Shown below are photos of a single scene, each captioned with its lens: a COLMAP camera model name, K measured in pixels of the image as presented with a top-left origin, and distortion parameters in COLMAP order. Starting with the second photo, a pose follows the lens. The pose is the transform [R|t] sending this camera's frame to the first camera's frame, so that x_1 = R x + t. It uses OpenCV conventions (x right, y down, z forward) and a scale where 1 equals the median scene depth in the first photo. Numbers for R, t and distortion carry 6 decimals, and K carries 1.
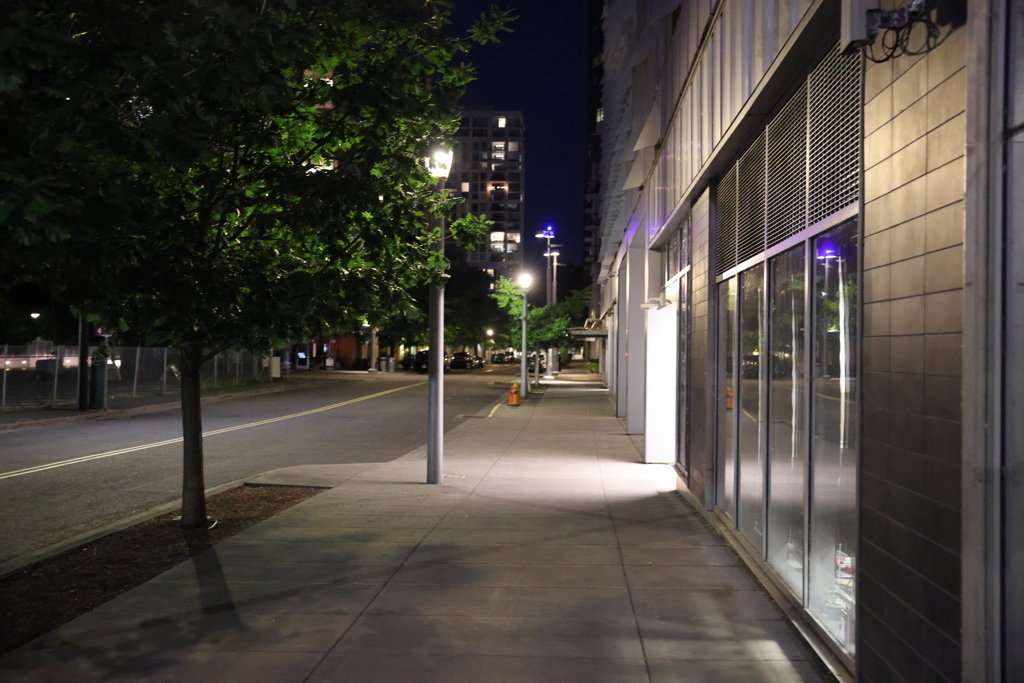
lens RADIAL K [[1089.5, 0, 512.0], [0, 1089.5, 341.5], [0, 0, 1]] dist [0.024591, 0.029124]
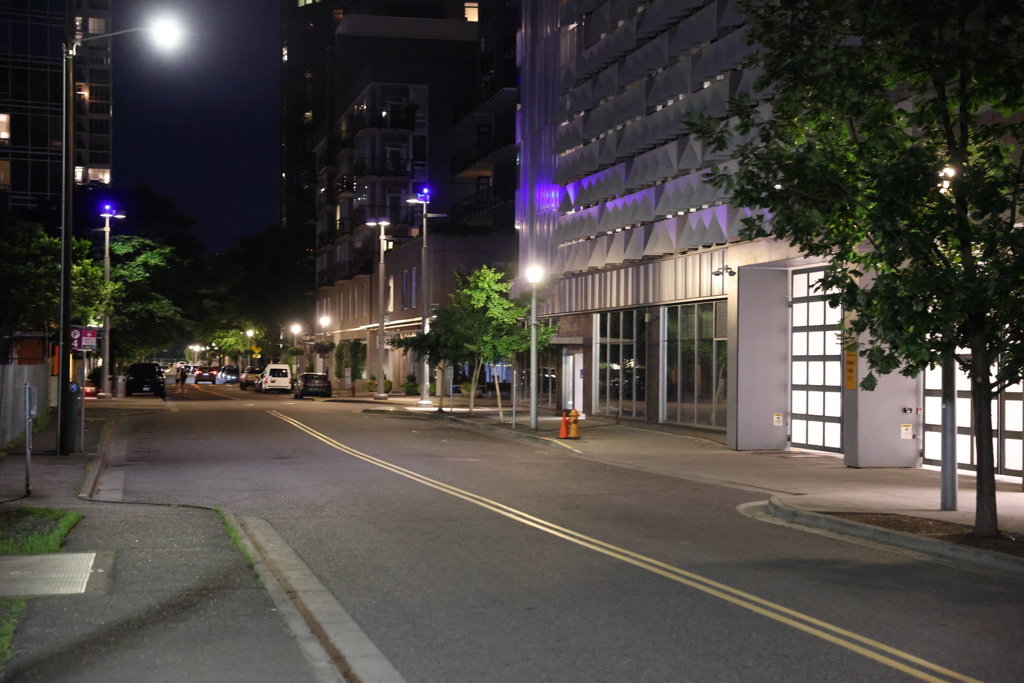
lens RADIAL K [[1749.8, 0, 512.0], [0, 1749.8, 341.5], [0, 0, 1]] dist [0.212395, -0.015998]
pose [[0.963354, -0.000485, 0.268234, -1.314482], [0.000881, 0.999999, -0.001358, -0.029911], [-0.268233, 0.001545, 0.963353, -0.638361]]
